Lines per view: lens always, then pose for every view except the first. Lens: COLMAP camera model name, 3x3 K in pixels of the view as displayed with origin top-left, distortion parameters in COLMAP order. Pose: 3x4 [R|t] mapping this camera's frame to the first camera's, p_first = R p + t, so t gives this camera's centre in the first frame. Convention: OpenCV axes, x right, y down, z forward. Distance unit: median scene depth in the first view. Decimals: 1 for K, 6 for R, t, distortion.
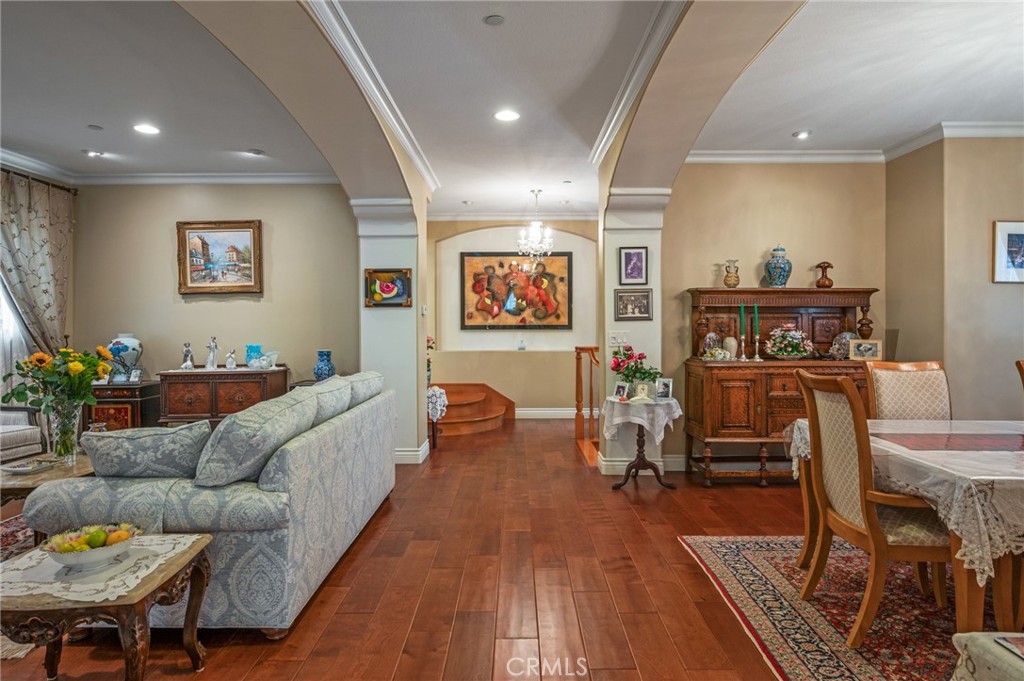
lens RADIAL K [[582.0, 0, 512.1], [0, 582.0, 329.3], [0, 0, 1]] dist [-0.001357, -0.000328]
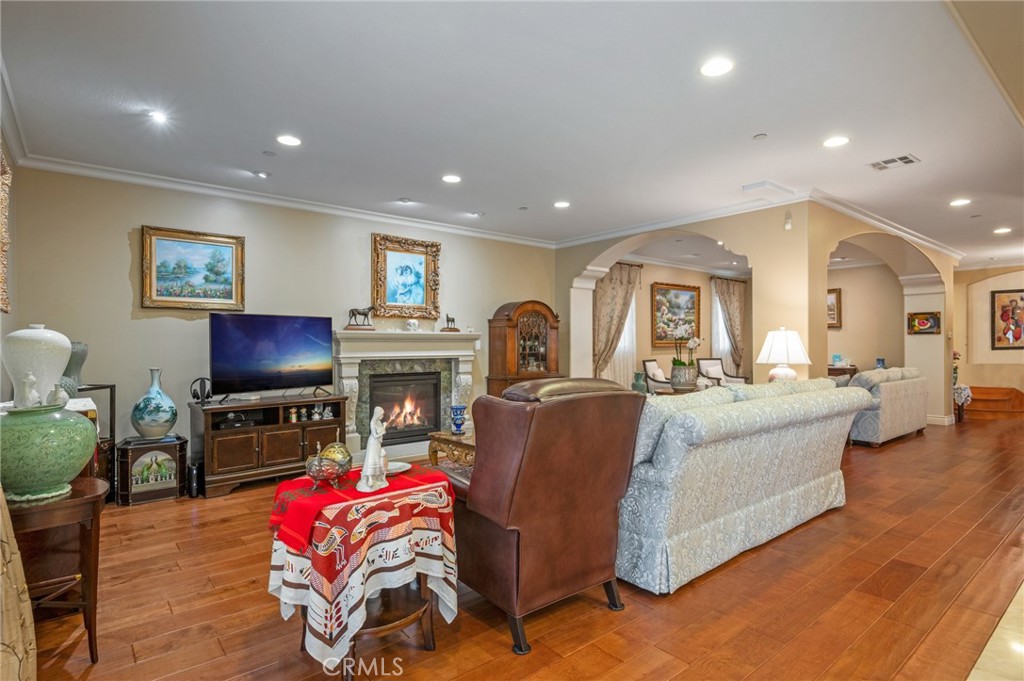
lens RADIAL K [[531.9, 0, 512.3], [0, 531.9, 343.1], [0, 0, 1]] dist [-0.001134, -0.001039]
pose [[0.638578, 0.001207, -0.769557, 0.229255], [-0.006838, 0.999968, -0.004105, 0.004229], [0.769527, 0.007884, 0.638566, -0.983046]]
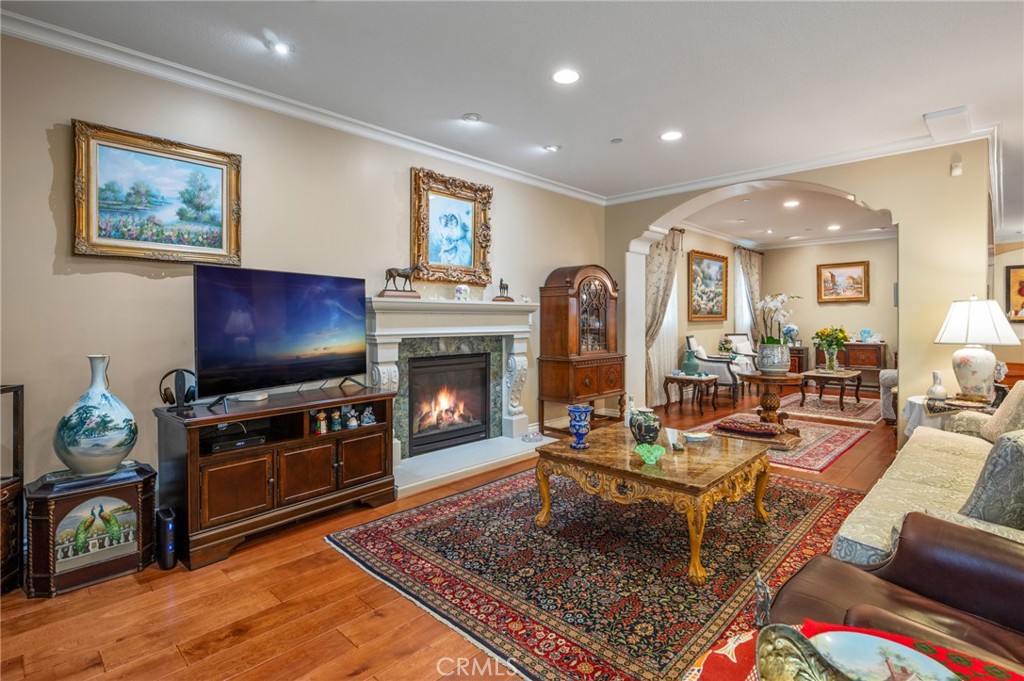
lens RADIAL K [[502.7, 0, 515.8], [0, 502.7, 322.4], [0, 0, 1]] dist [-0.002051, 0.000457]
pose [[0.725176, 0.009548, -0.688497, -0.163104], [-0.009155, 0.999949, 0.004225, 0.007573], [0.688502, 0.003239, 0.725227, -0.953055]]
